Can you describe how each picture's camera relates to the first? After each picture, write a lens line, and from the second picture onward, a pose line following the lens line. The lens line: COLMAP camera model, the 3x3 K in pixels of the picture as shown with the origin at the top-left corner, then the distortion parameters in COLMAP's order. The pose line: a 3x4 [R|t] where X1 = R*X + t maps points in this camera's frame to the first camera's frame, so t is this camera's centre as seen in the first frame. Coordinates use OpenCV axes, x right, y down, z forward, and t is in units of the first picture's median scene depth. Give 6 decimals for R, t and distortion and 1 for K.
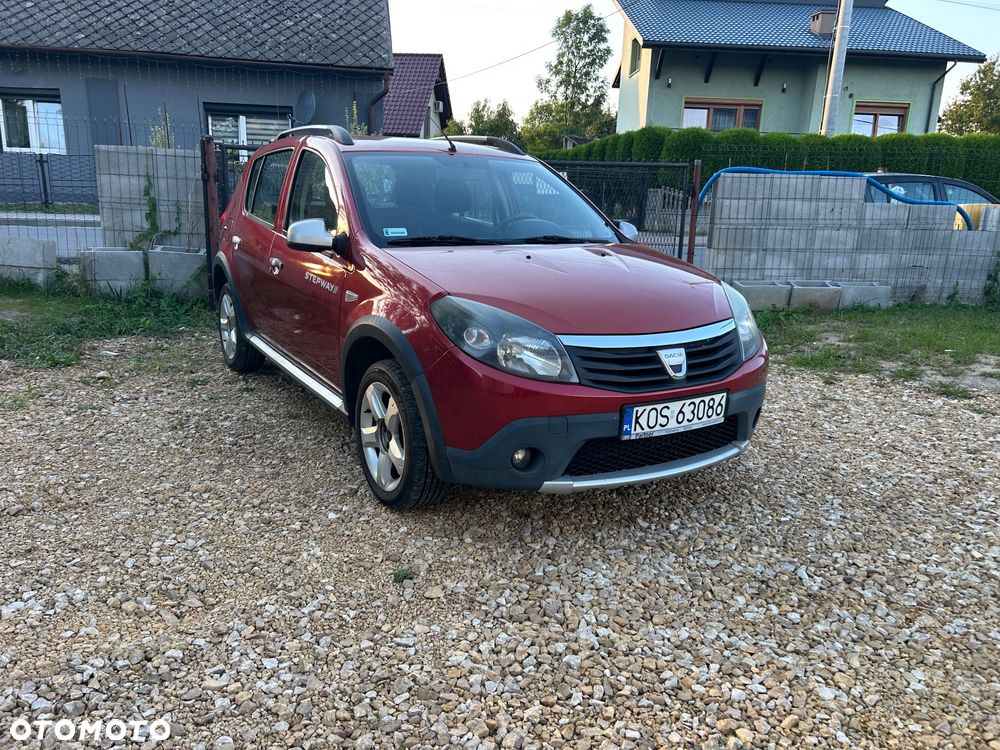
lens RADIAL K [[754.2, 0, 495.5], [0, 754.2, 381.5], [0, 0, 1]] dist [0.046540, -0.051648]
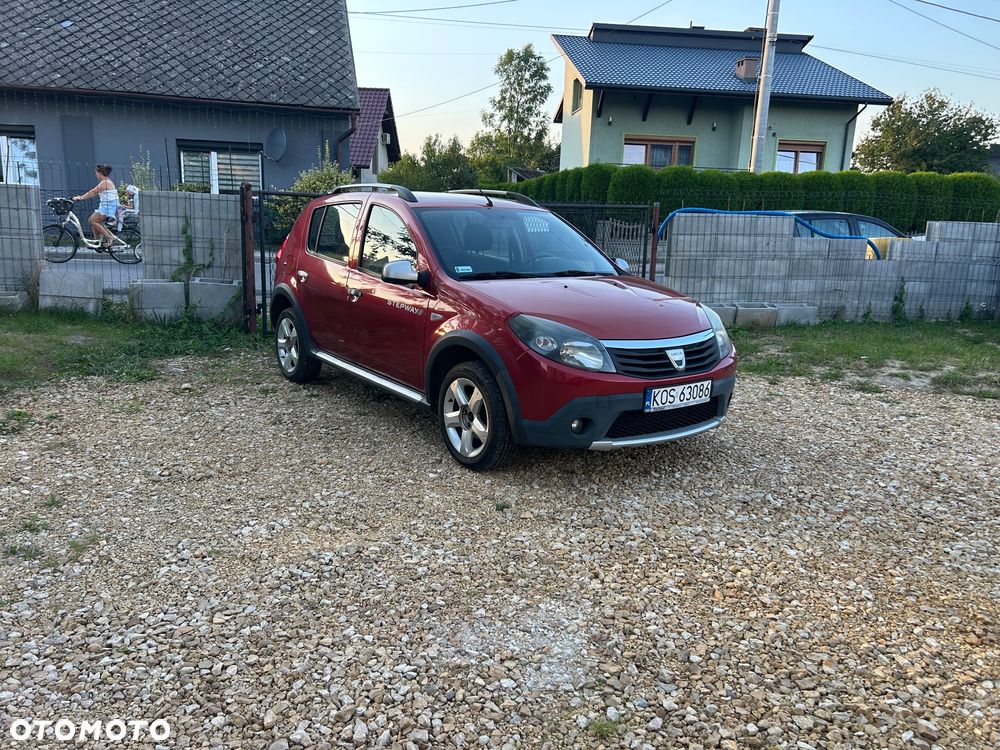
lens RADIAL K [[754.2, 0, 496.1], [0, 754.2, 381.9], [0, 0, 1]] dist [0.046540, -0.051648]
pose [[0.996727, -0.018086, 0.078789, -0.132603], [0.020688, 0.999263, -0.032335, 0.035184], [-0.078146, 0.033859, 0.996367, -0.243742]]
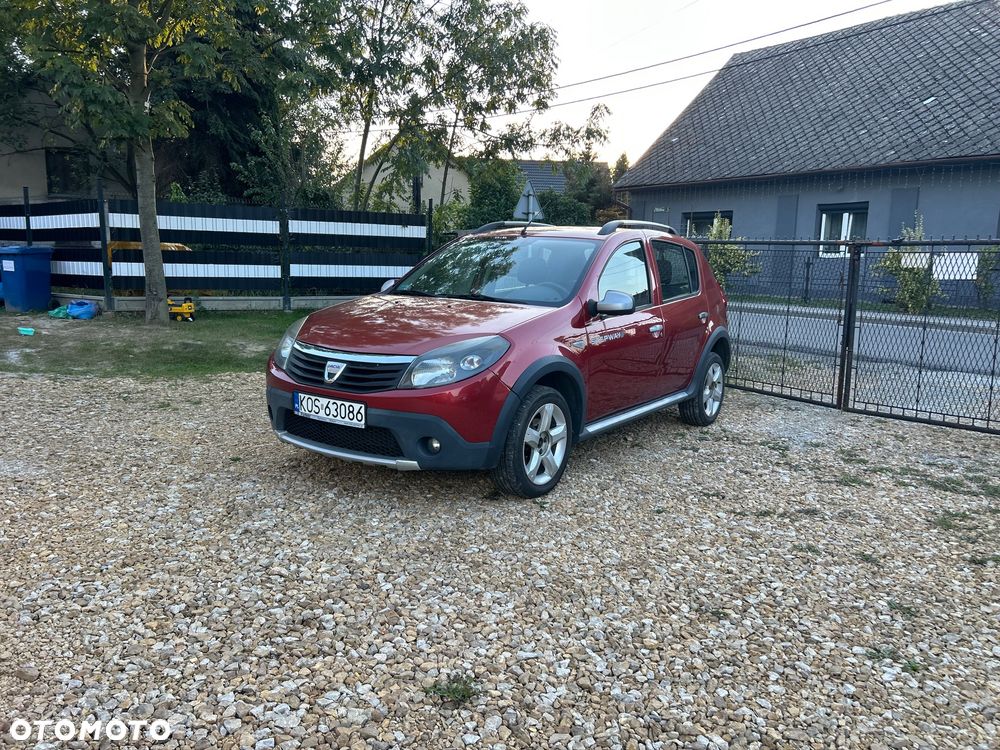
lens RADIAL K [[754.2, 0, 509.1], [0, 754.2, 385.7], [0, 0, 1]] dist [0.046540, -0.051648]
pose [[0.403047, 0.128680, -0.906087, 0.979413], [-0.247666, 0.968459, 0.027371, -0.070700], [0.881030, 0.213375, 0.422204, 0.423010]]
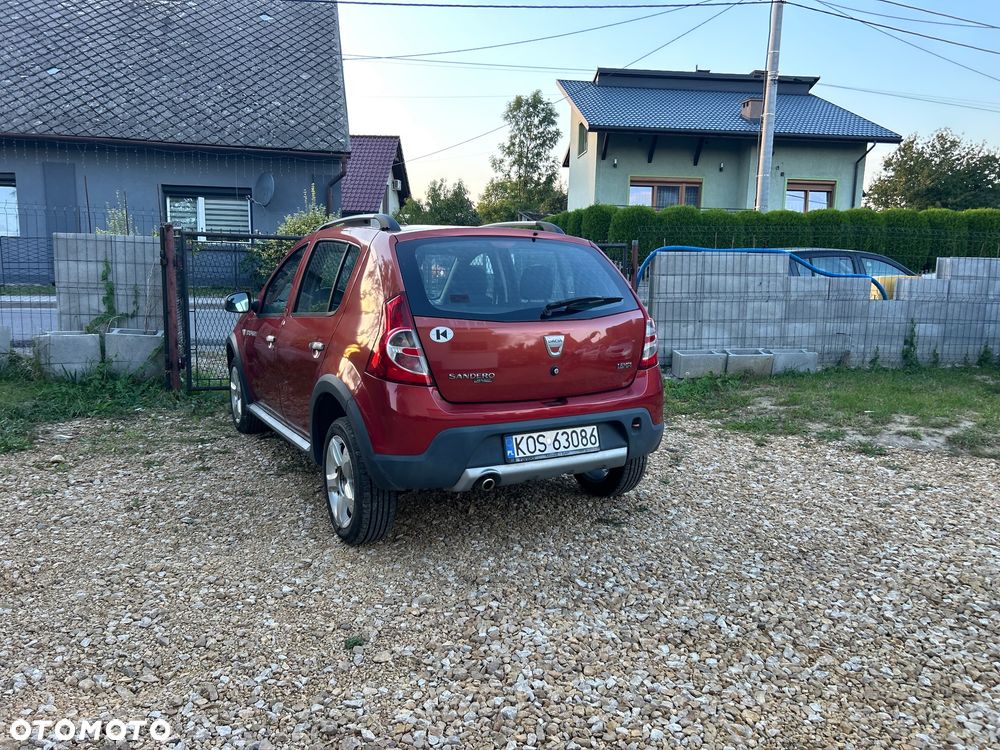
lens RADIAL K [[754.2, 0, 509.6], [0, 754.2, 373.7], [0, 0, 1]] dist [0.046540, -0.051648]
pose [[0.997391, -0.023031, 0.068414, 0.017352], [0.029772, 0.994622, -0.099201, -0.002863], [-0.065761, 0.100979, 0.992713, -0.058057]]
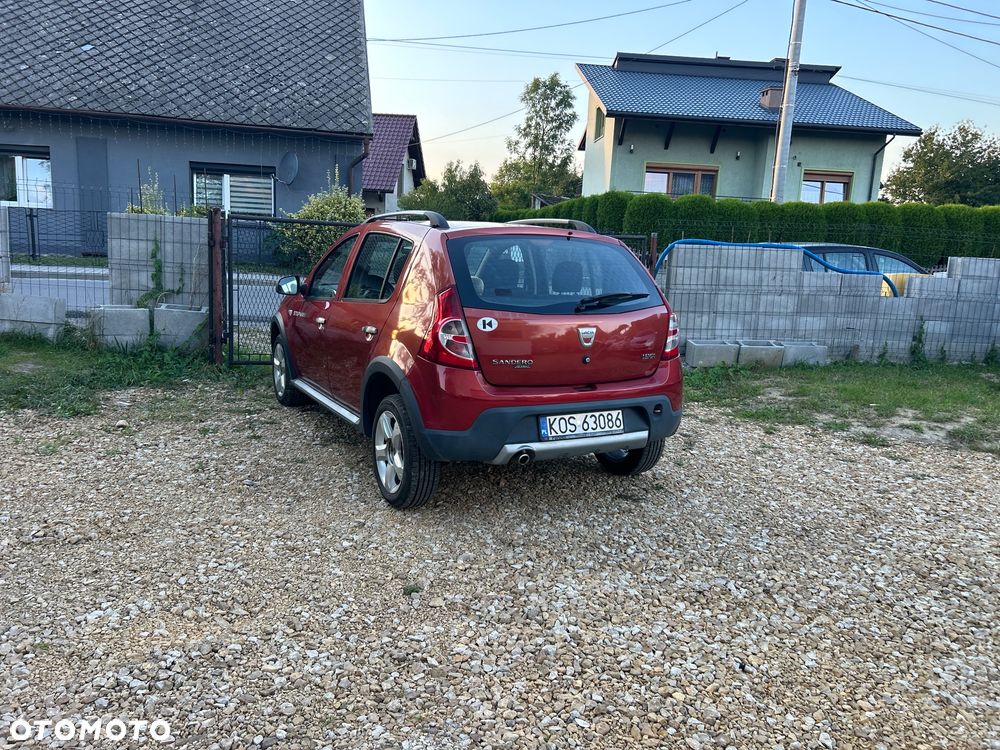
lens RADIAL K [[754.2, 0, 497.8], [0, 754.2, 369.3], [0, 0, 1]] dist [0.046540, -0.051648]
pose [[0.998978, 0.007147, 0.044641, -0.021154], [-0.003558, 0.996792, -0.079961, -0.000858], [-0.045069, 0.079721, 0.995798, -0.140550]]
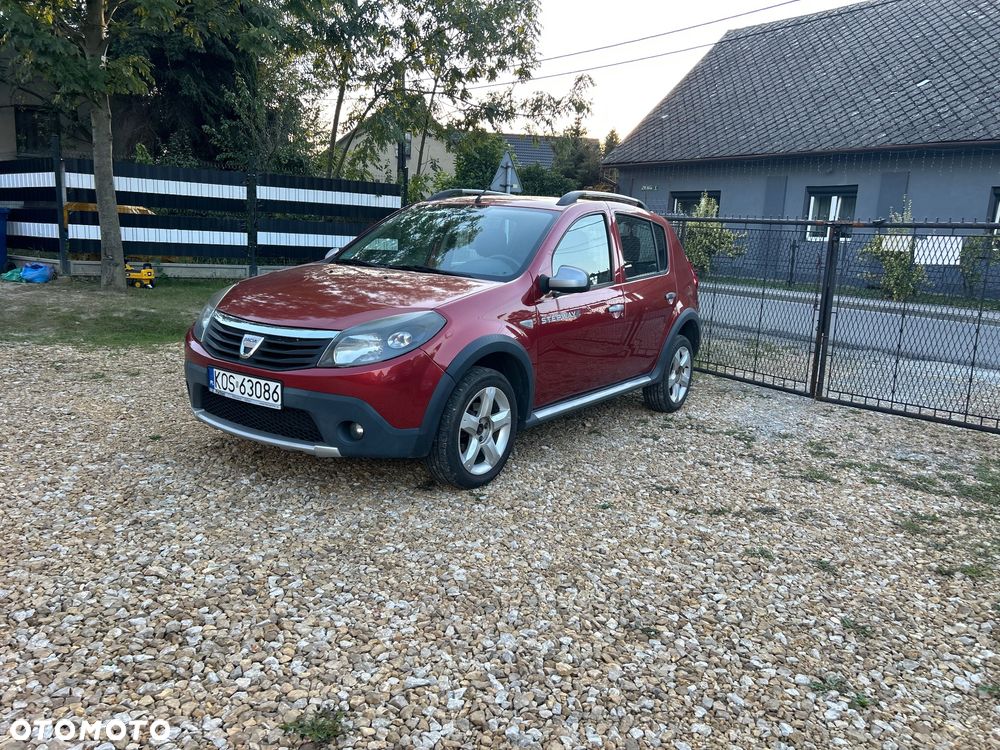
lens RADIAL K [[754.2, 0, 505.7], [0, 754.2, 380.3], [0, 0, 1]] dist [0.046540, -0.051648]
pose [[0.409719, 0.160006, -0.898069, 0.934401], [-0.272665, 0.960969, 0.046817, -0.086988], [0.870508, 0.225690, 0.437355, 0.499766]]
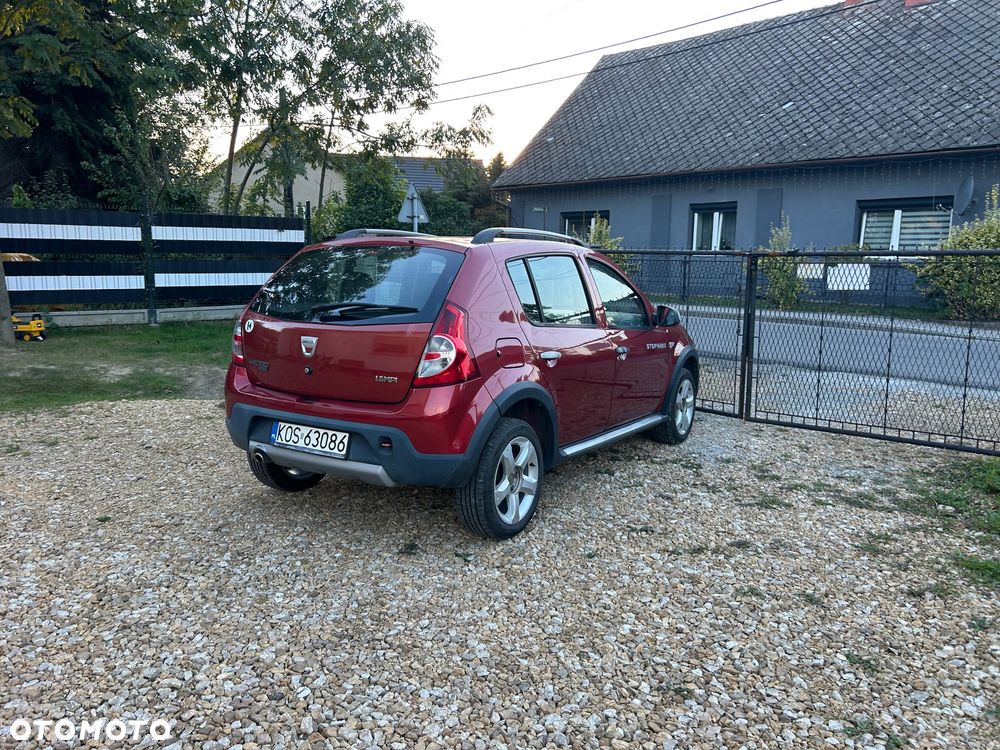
lens RADIAL K [[754.2, 0, 495.0], [0, 754.2, 378.3], [0, 0, 1]] dist [0.046540, -0.051648]
pose [[0.529636, 0.109154, -0.841172, 0.889310], [-0.213946, 0.976813, -0.007953, -0.106315], [0.820800, 0.184178, 0.540709, 0.415271]]
